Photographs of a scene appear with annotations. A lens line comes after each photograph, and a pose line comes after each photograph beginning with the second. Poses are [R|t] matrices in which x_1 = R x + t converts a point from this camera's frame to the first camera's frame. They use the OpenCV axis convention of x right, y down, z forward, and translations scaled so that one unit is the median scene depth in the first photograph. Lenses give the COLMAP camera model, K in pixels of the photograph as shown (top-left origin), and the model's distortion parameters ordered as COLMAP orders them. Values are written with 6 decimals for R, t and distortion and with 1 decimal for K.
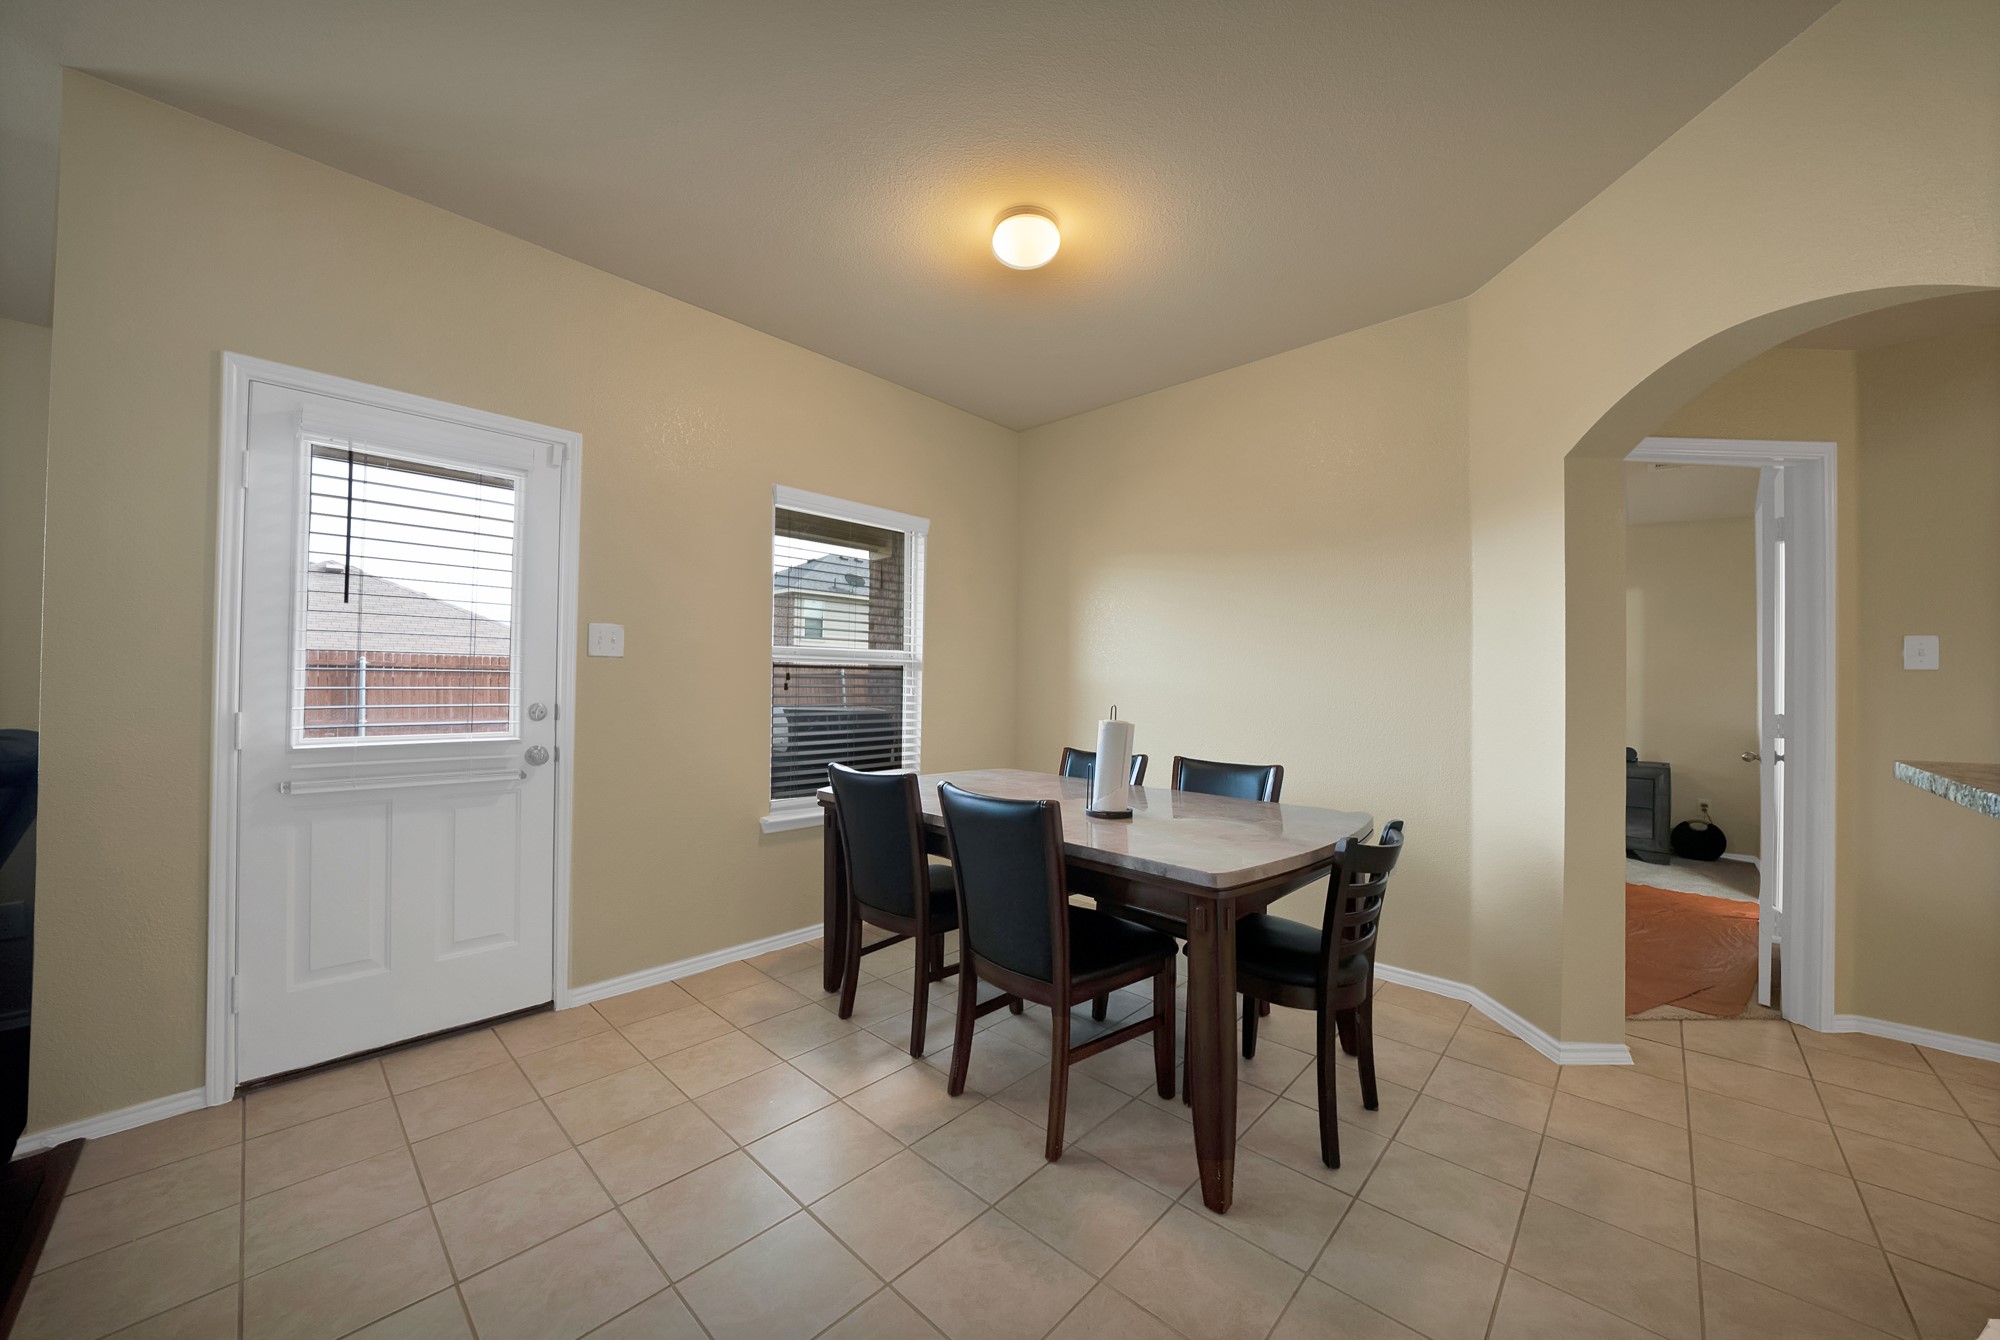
lens RADIAL K [[728.5, 0, 989.8], [0, 728.5, 672.2], [0, 0, 1]] dist [-0.029761, 0.004028]
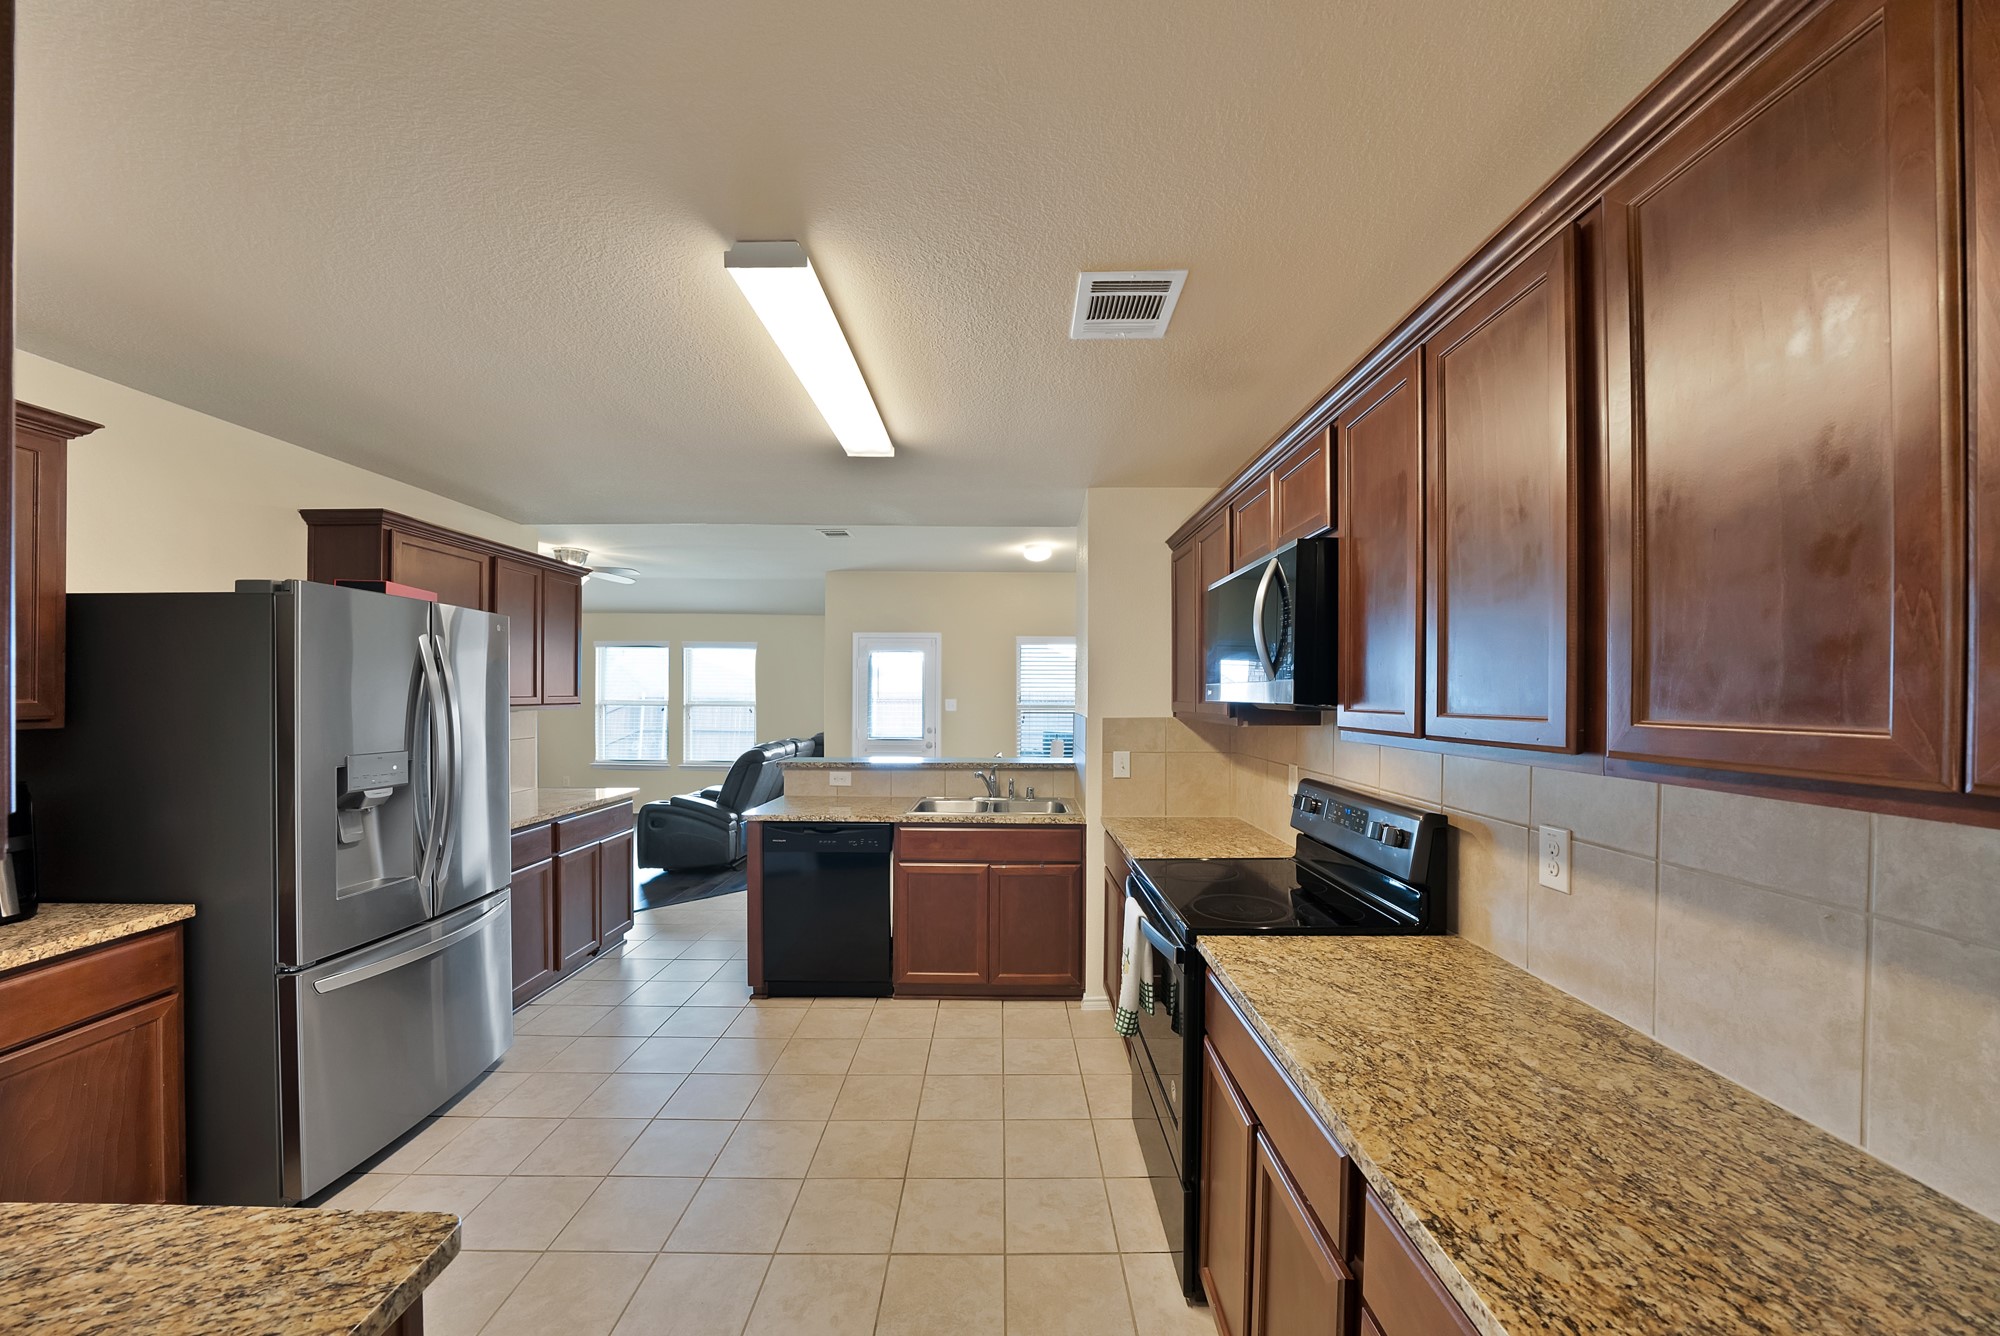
lens RADIAL K [[729.8, 0, 1002.1], [0, 729.8, 693.3], [0, 0, 1]] dist [-0.025043, 0.000000]
pose [[0.698468, -0.006022, -0.715615, 1.733194], [0.013451, 0.999898, 0.004714, -0.108225], [0.715514, -0.012918, 0.698479, -0.878058]]
